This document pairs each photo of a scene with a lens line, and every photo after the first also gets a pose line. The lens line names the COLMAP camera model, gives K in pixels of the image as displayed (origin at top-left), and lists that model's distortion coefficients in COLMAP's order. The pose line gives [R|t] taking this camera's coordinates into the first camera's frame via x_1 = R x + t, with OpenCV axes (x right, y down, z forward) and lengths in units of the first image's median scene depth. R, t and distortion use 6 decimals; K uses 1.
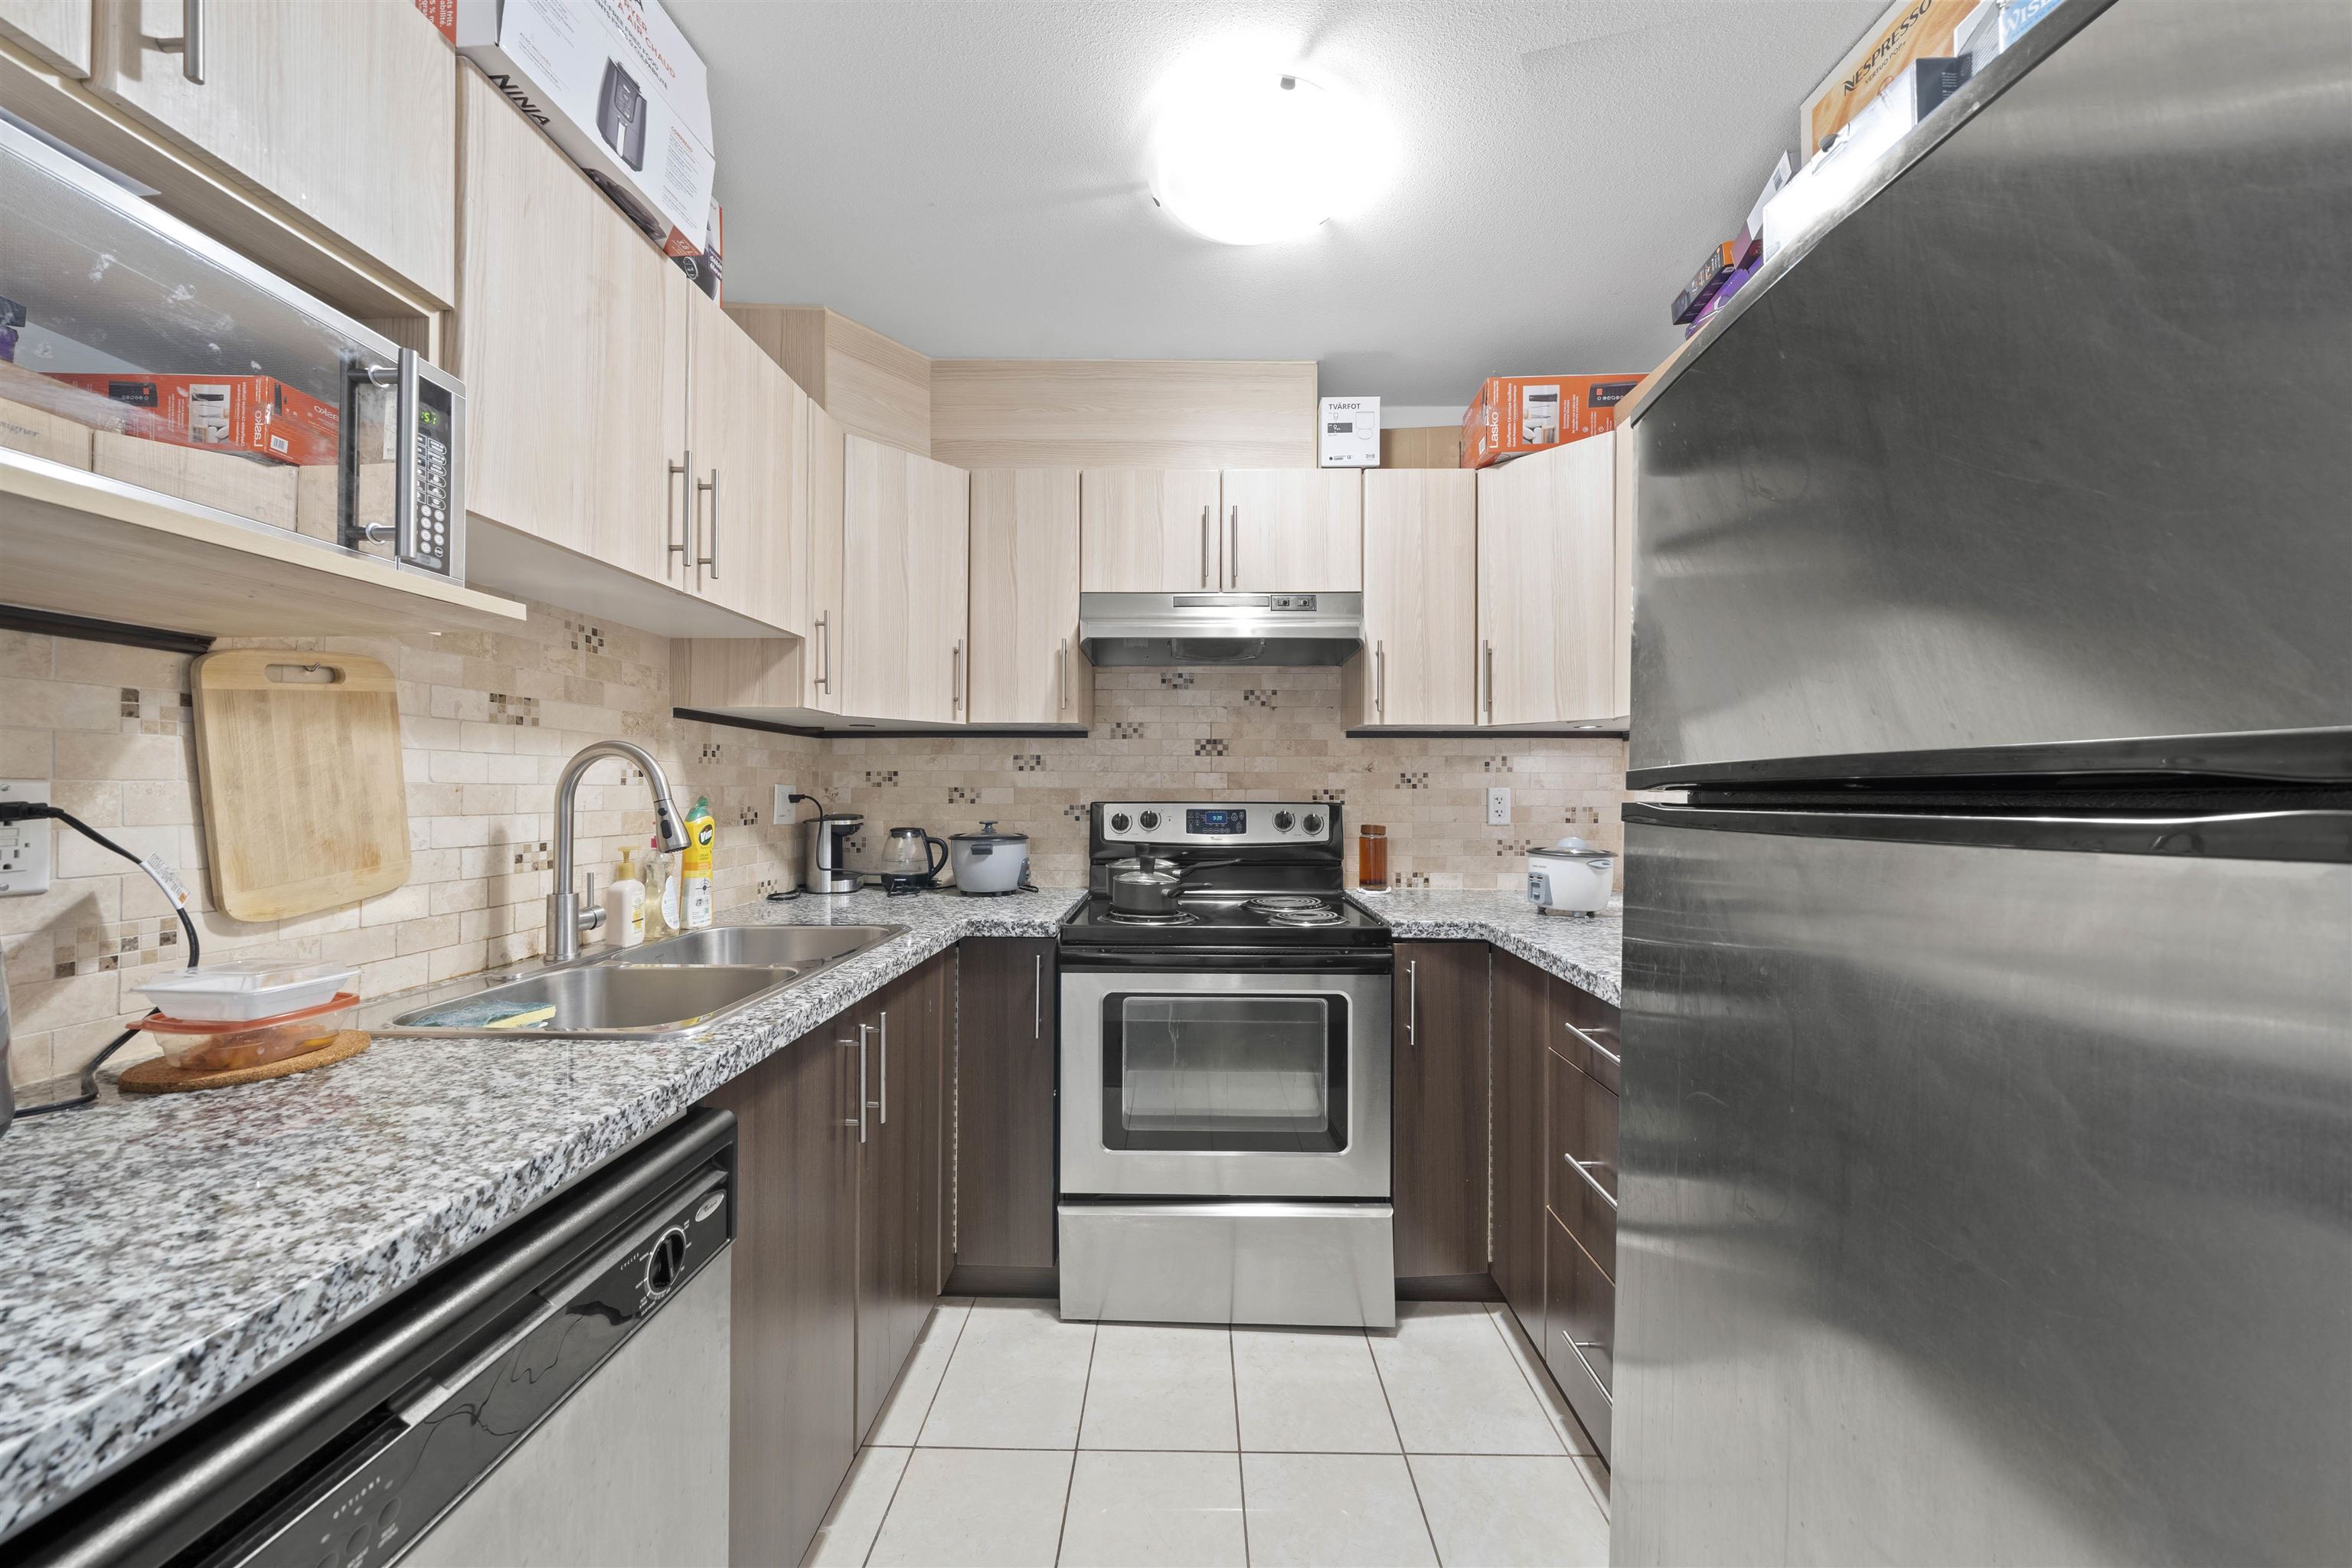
lens RADIAL K [[801.4, 0, 1167.6], [0, 801.4, 787.1], [0, 0, 1]] dist [-0.006805, 0.000322]
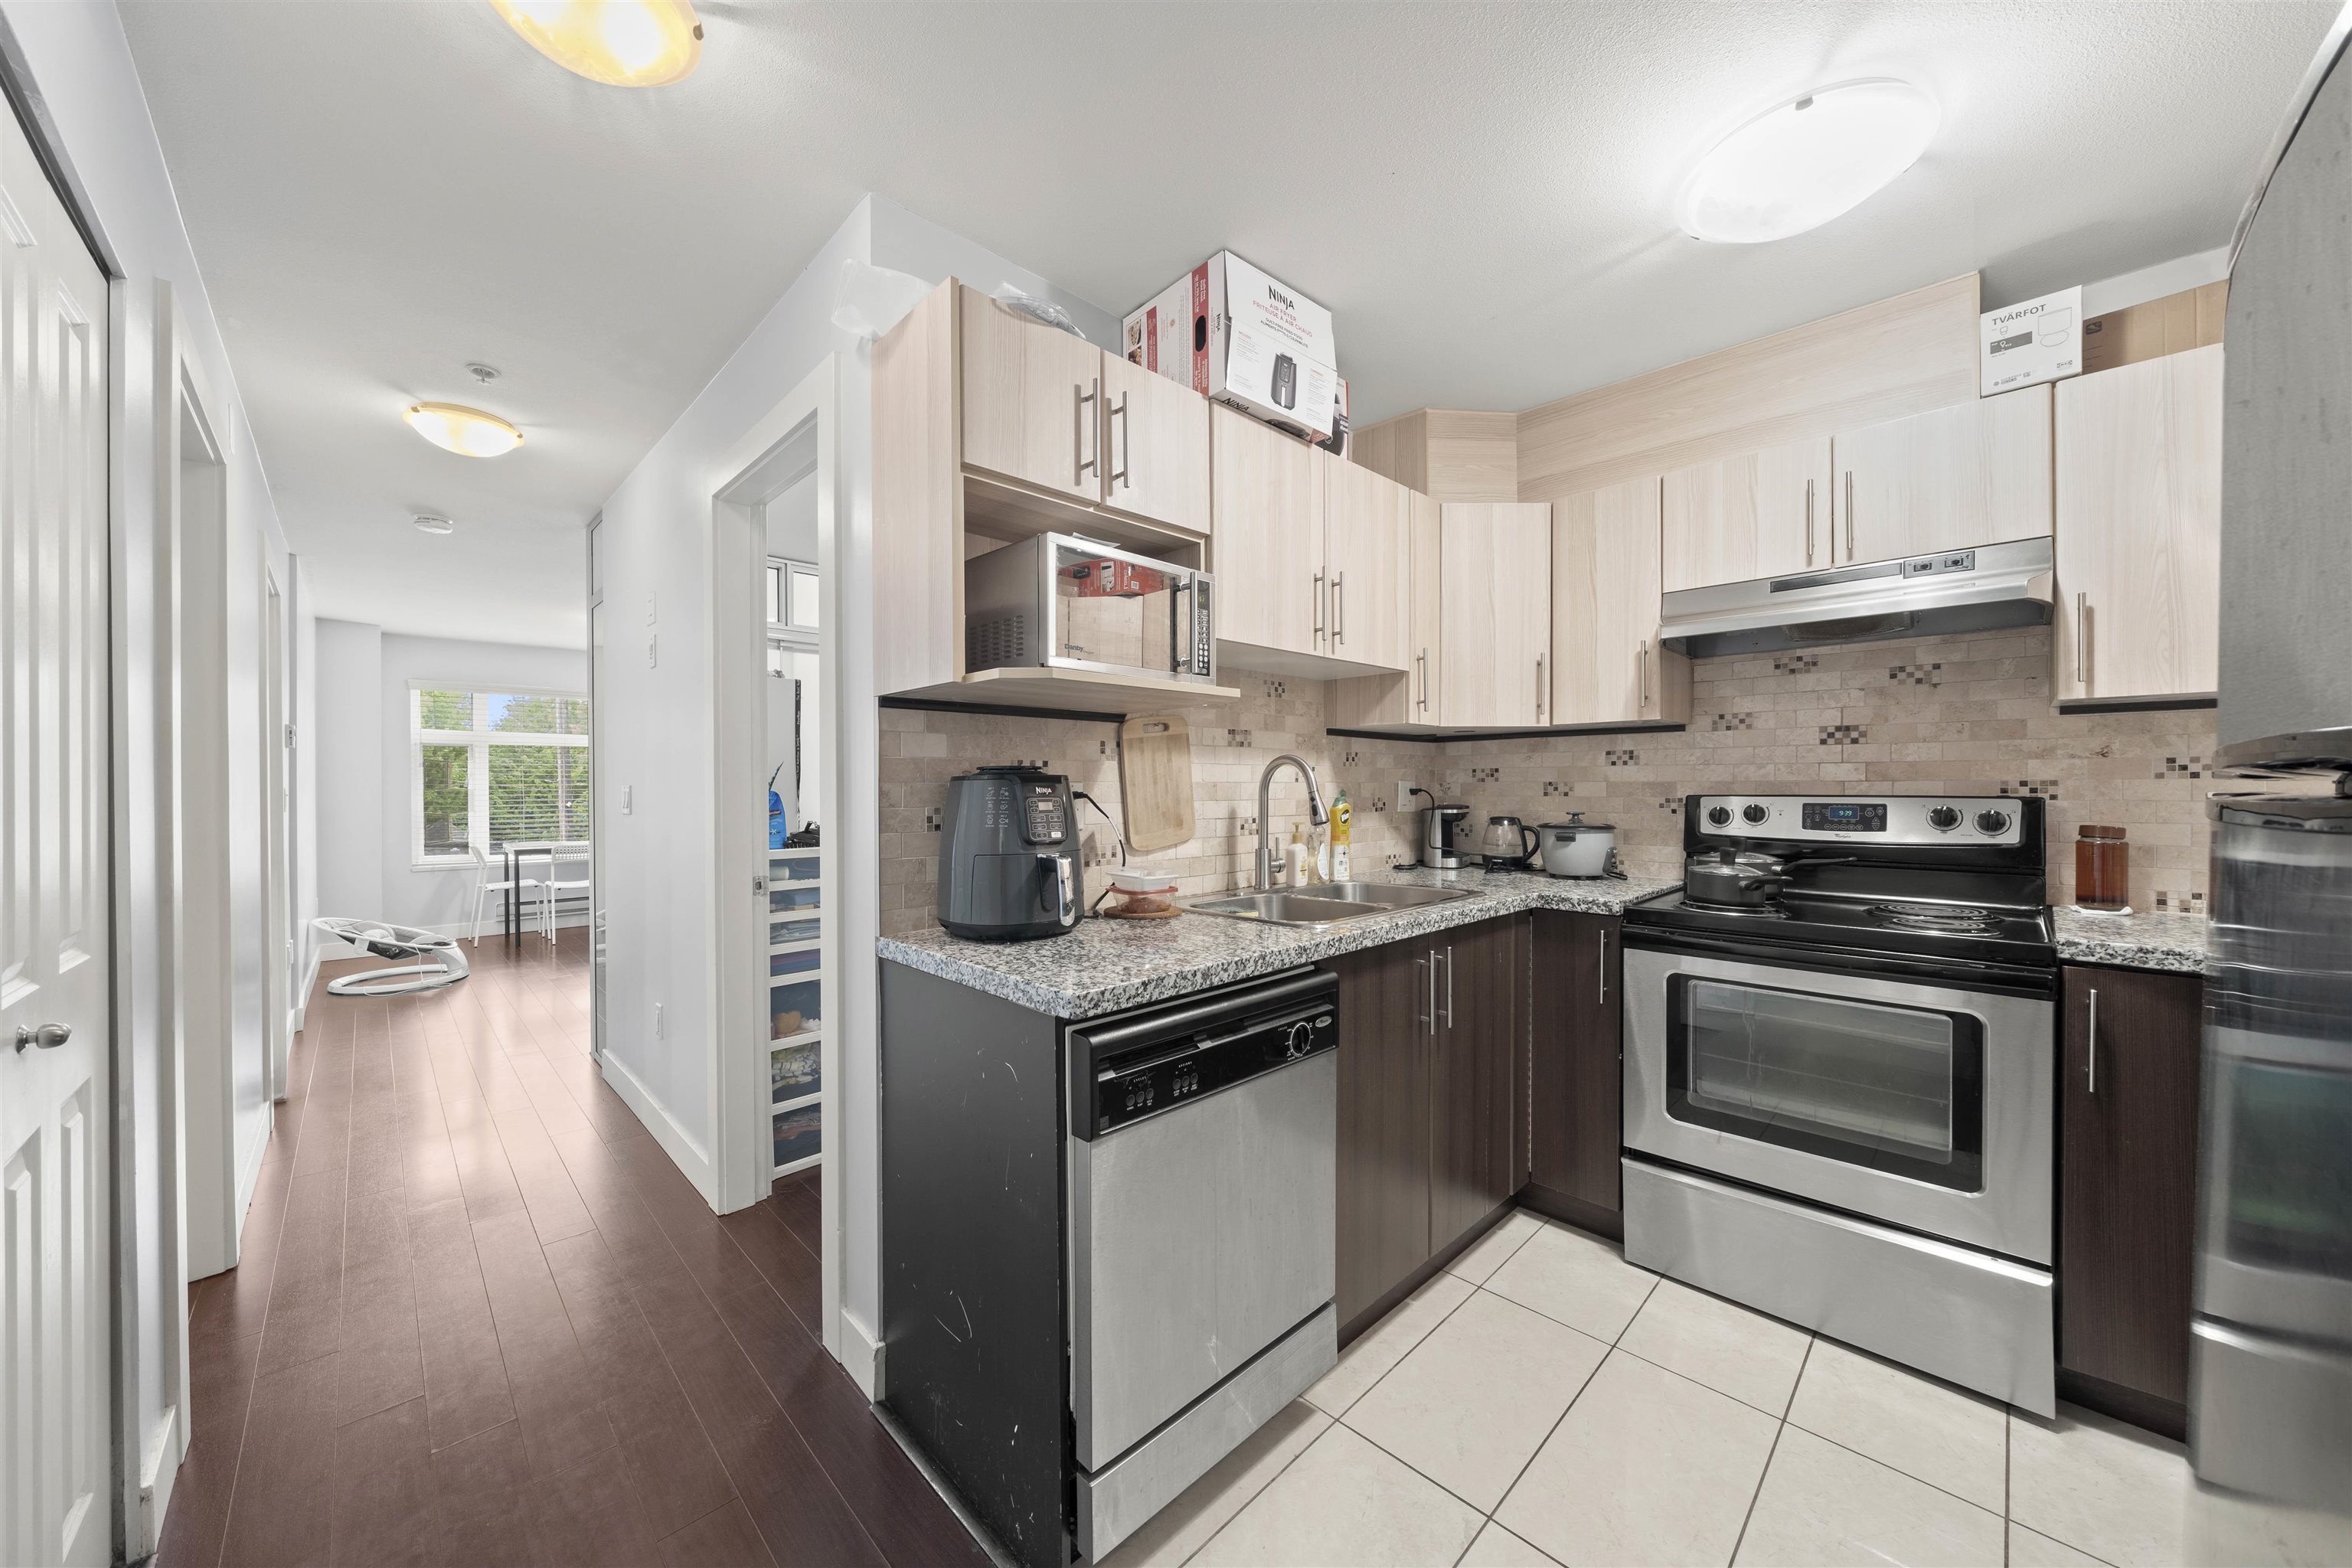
lens RADIAL K [[816.7, 0, 1176.0], [0, 816.7, 792.9], [0, 0, 1]] dist [-0.007622, 0.000194]
pose [[0.714527, 0.000810, -0.699607, 0.199915], [0.008244, 0.999920, 0.009577, 0.000836], [0.699559, -0.012611, 0.714463, -0.223667]]
